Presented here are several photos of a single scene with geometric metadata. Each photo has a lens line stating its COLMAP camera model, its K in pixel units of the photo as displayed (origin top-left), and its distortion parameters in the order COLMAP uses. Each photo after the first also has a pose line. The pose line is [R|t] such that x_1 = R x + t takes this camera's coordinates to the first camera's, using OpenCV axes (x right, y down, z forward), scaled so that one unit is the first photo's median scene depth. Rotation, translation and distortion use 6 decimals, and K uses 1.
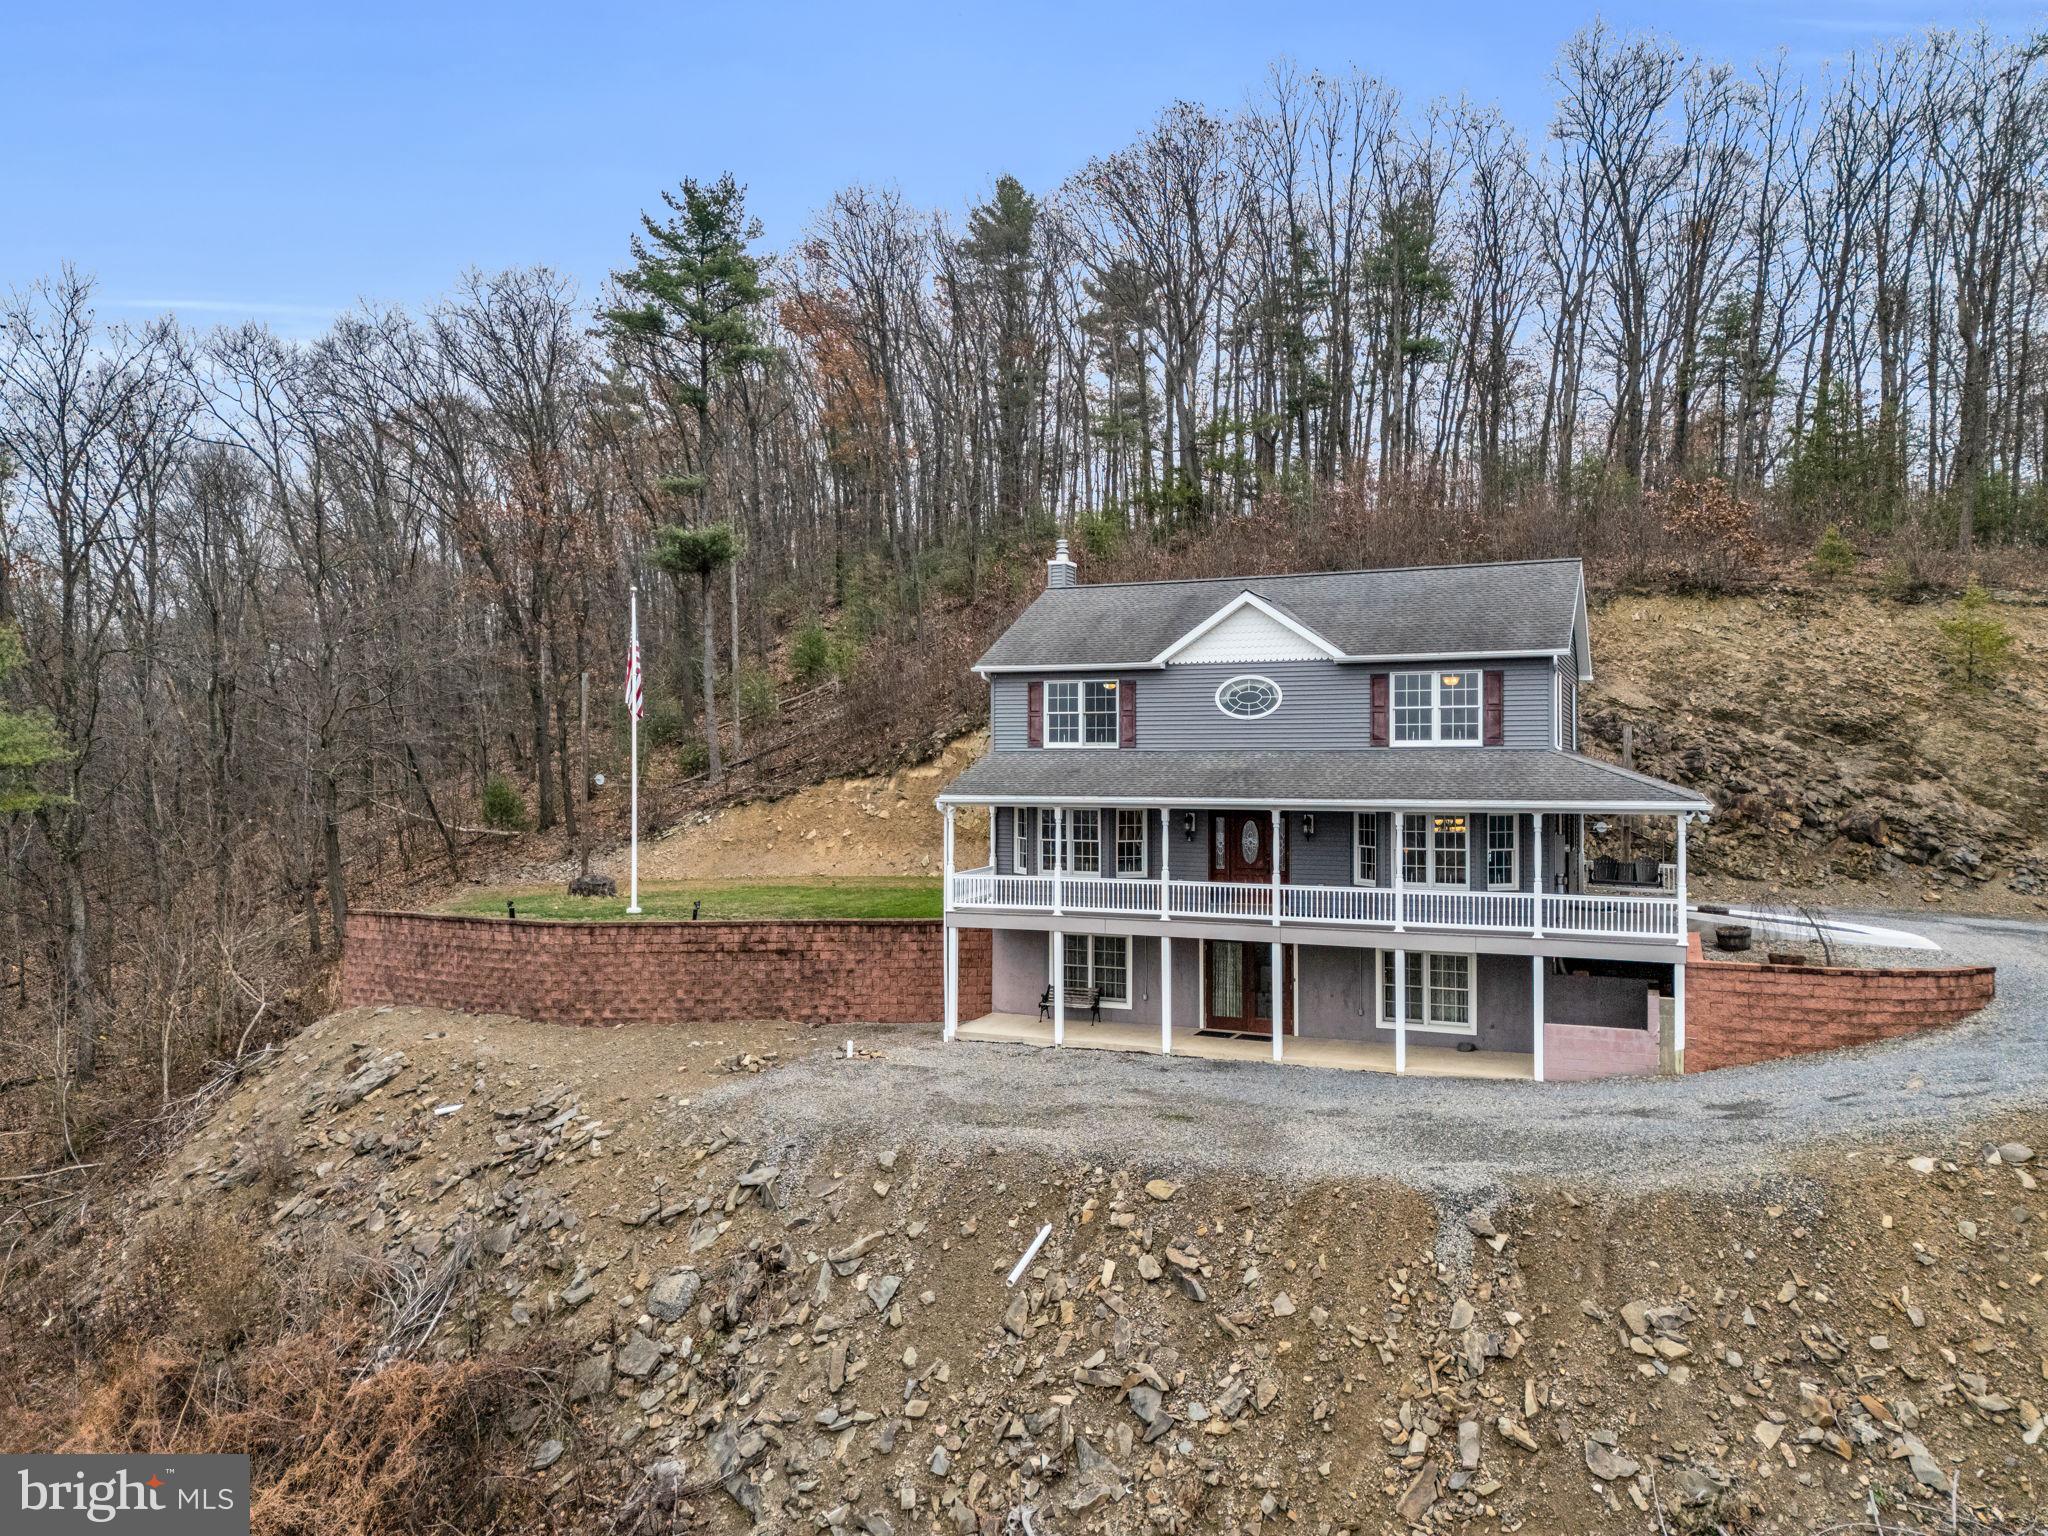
lens RADIAL K [[1489.3, 0, 1025.5], [0, 1489.3, 759.6], [0, 0, 1]] dist [0.082458, -0.068163]
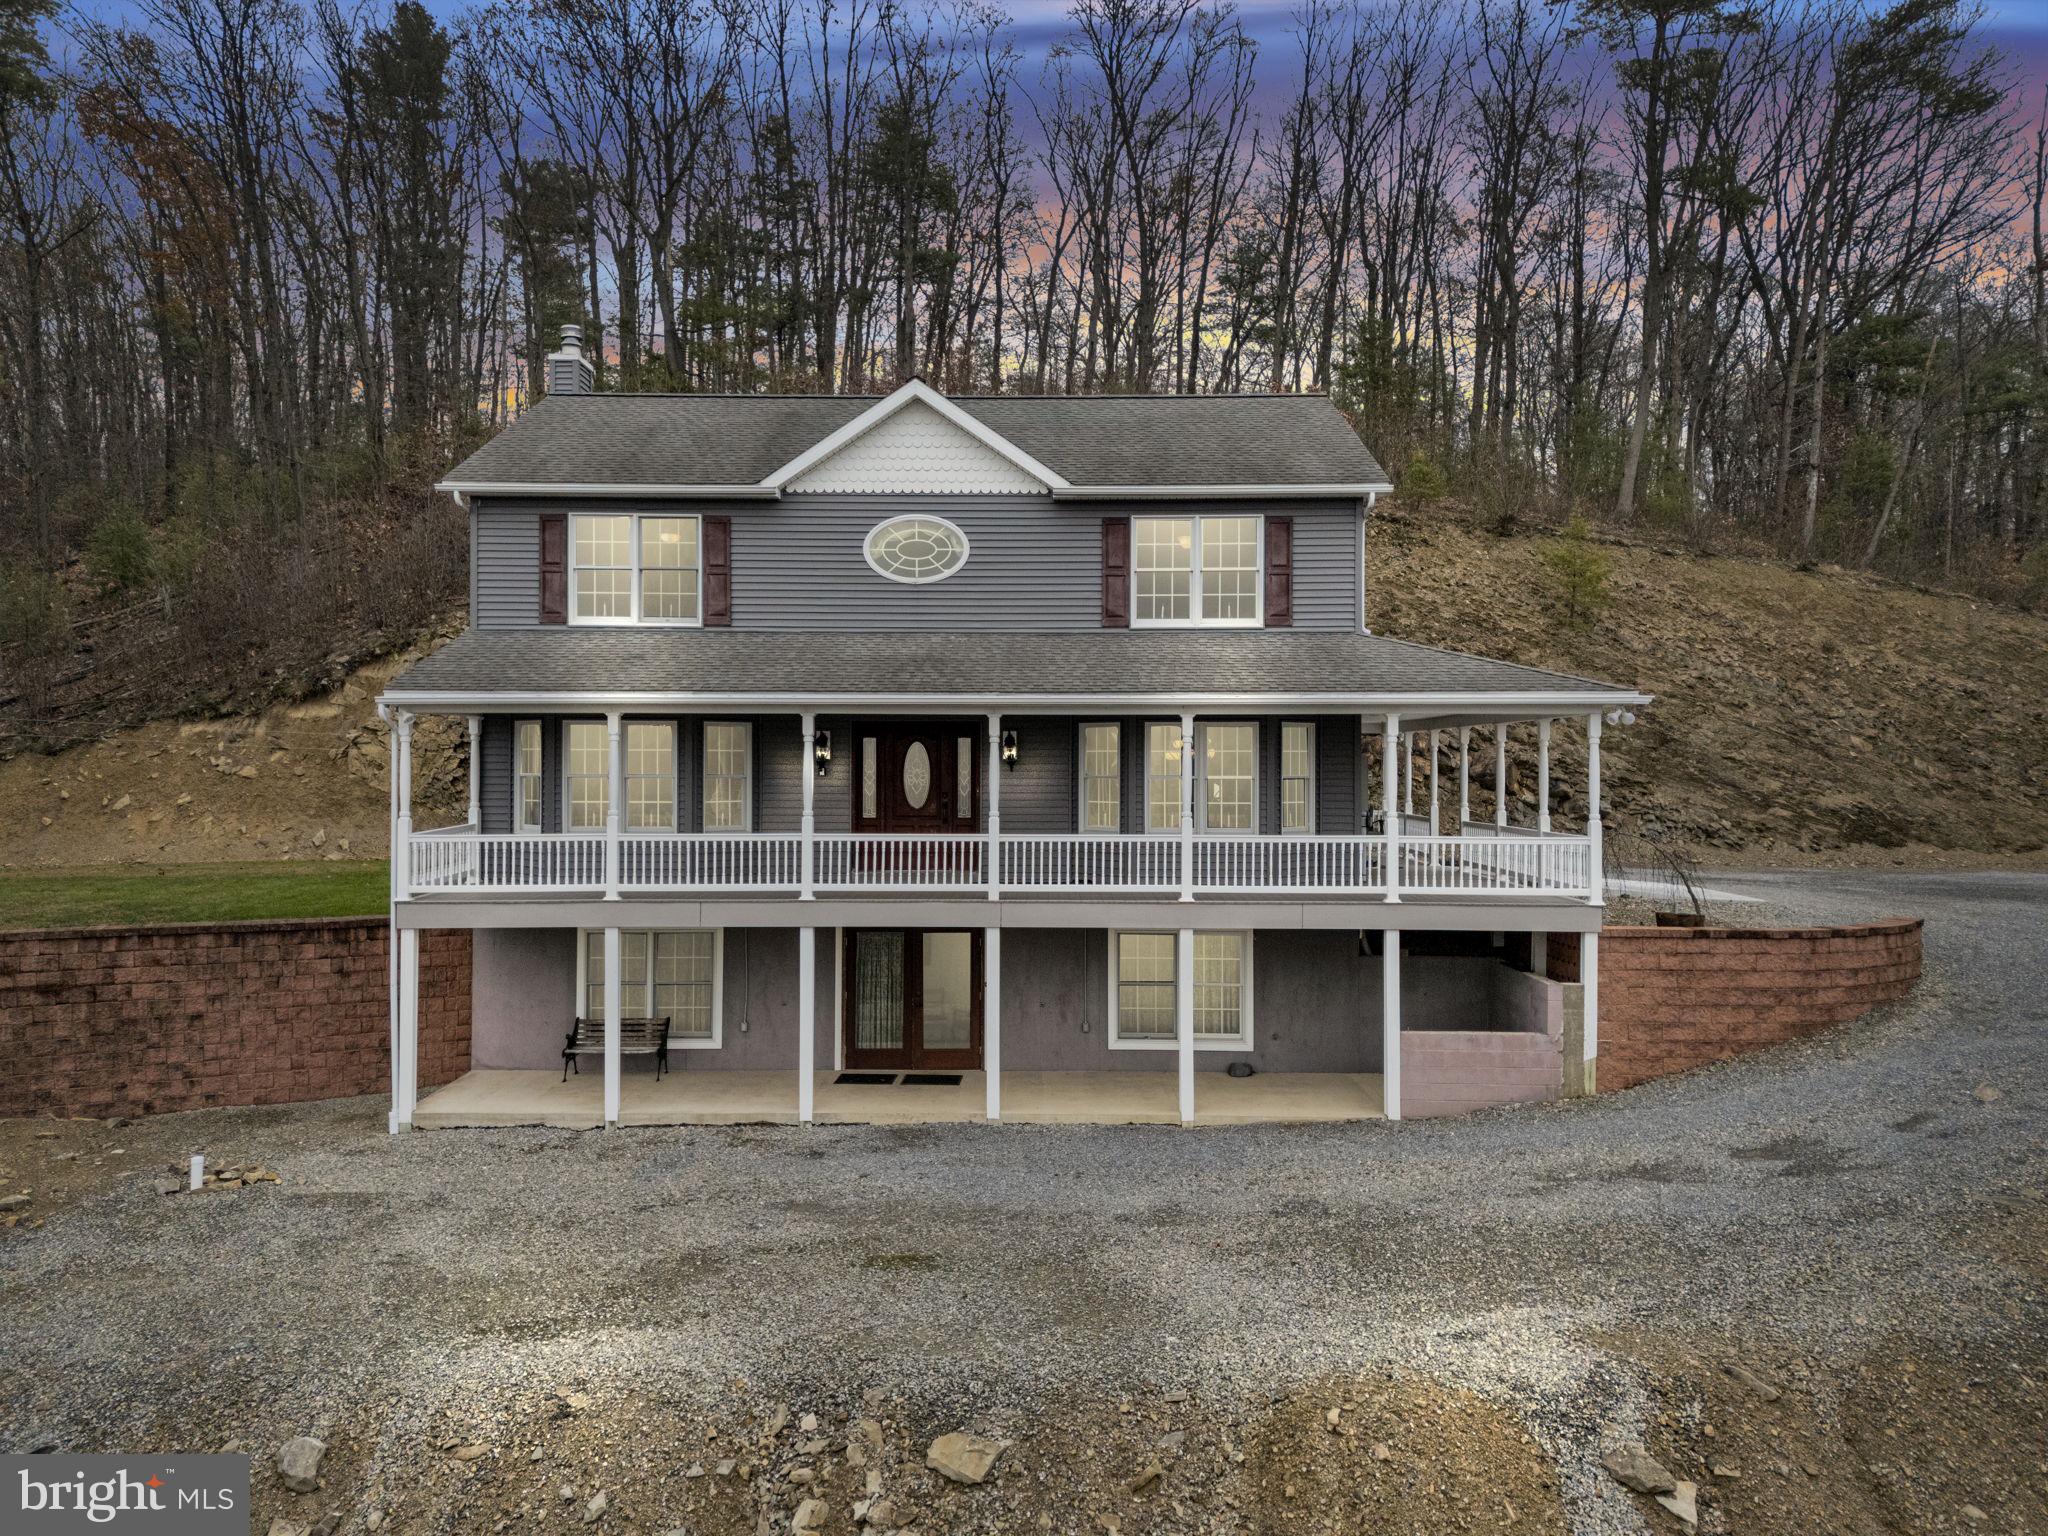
lens RADIAL K [[1489.3, 0, 1025.5], [0, 1489.3, 759.6], [0, 0, 1]] dist [0.082458, -0.068163]
pose [[0.924967, 0.001888, 0.380042, -0.050754], [-0.003636, 0.999986, 0.003882, 0.046390], [-0.380030, -0.004972, 0.924961, 0.391581]]
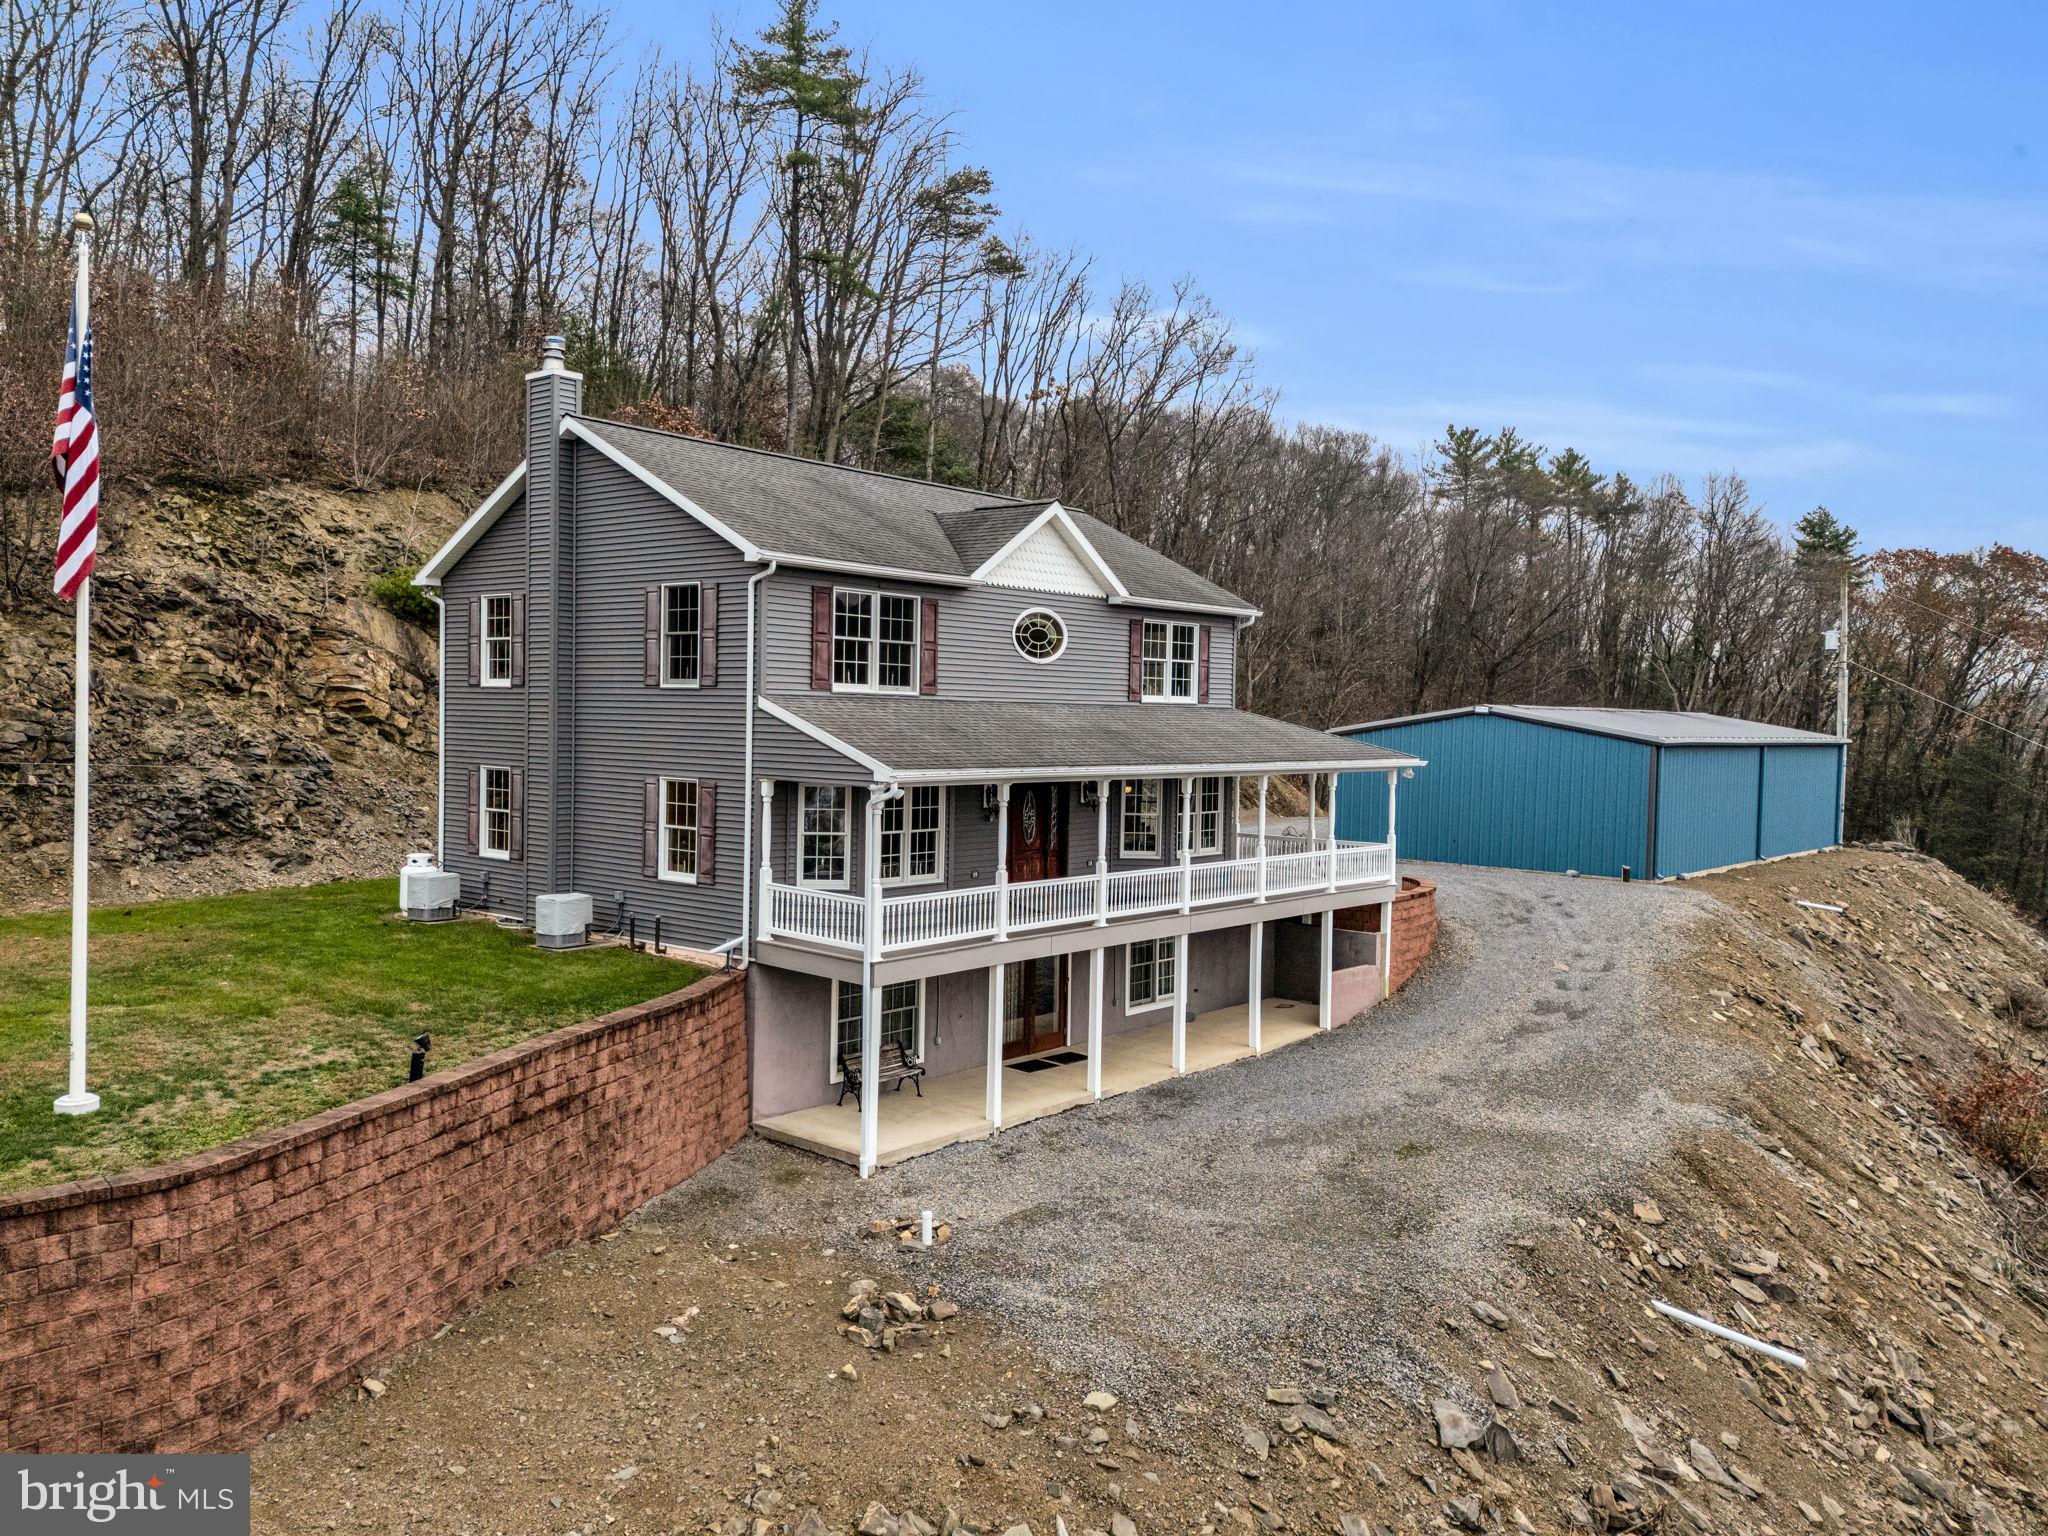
lens RADIAL K [[1541.0, 0, 1026.1], [0, 1541.0, 731.2], [0, 0, 1]] dist [0.085033, -0.118544]
pose [[0.299643, -0.006930, 0.954026, -0.640571], [-0.027423, 0.999498, 0.015874, -0.003696], [-0.953657, -0.030919, 0.299302, 0.764709]]
